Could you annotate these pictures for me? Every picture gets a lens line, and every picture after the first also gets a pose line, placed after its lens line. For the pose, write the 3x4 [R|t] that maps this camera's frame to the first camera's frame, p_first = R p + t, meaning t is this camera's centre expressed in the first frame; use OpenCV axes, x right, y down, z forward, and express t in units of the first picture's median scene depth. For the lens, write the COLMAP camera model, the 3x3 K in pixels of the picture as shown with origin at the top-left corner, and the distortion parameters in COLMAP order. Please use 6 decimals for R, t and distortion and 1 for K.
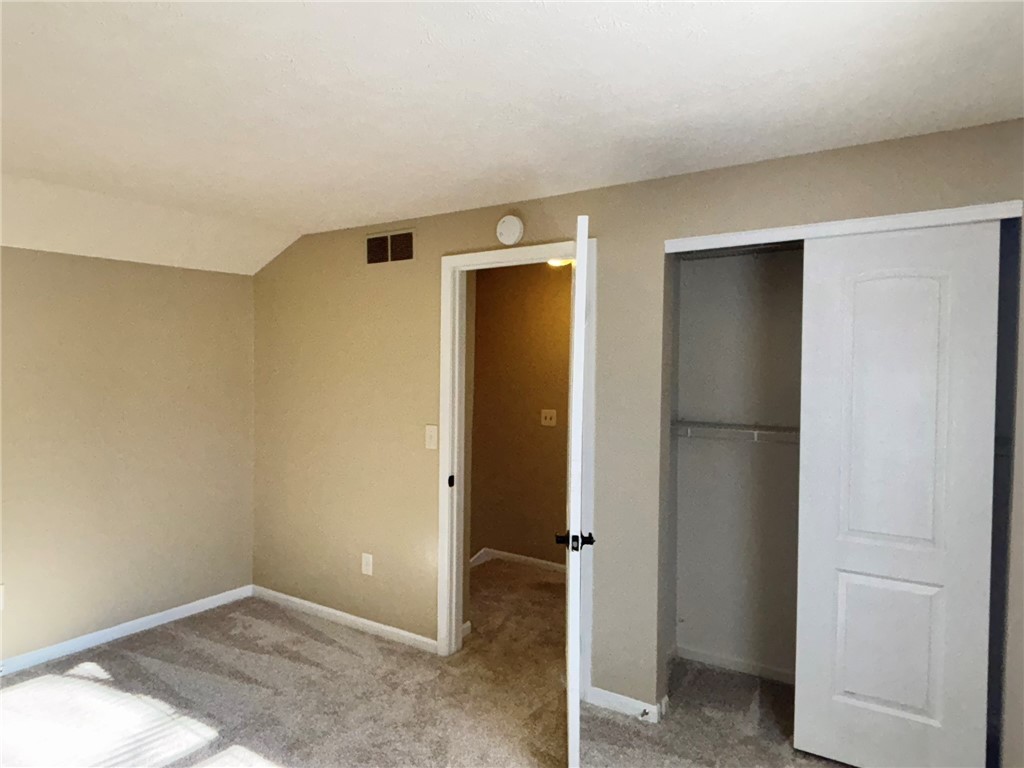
lens RADIAL K [[651.5, 0, 512.0], [0, 651.5, 384.0], [0, 0, 1]] dist [0.001897, -0.000471]
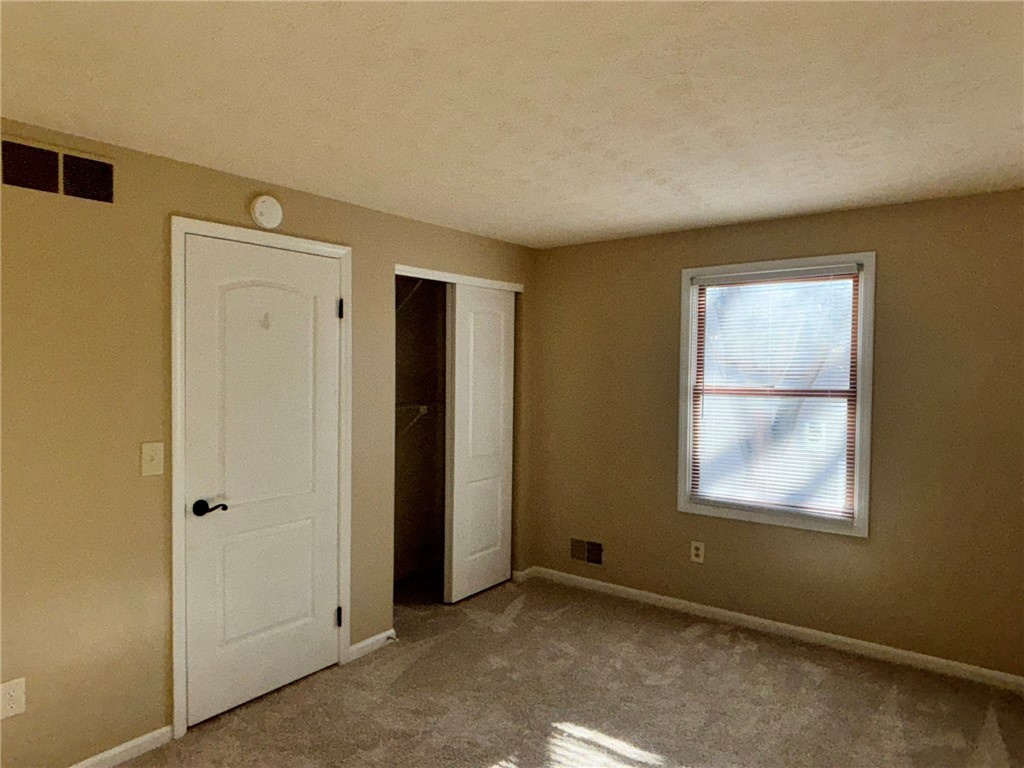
lens RADIAL K [[651.5, 0, 512.0], [0, 651.5, 384.0], [0, 0, 1]] dist [0.001897, -0.000471]
pose [[0.066733, -0.042201, 0.996878, -0.869575], [0.008983, 0.999090, 0.041693, -0.030748], [-0.997730, 0.006172, 0.067052, 0.577452]]
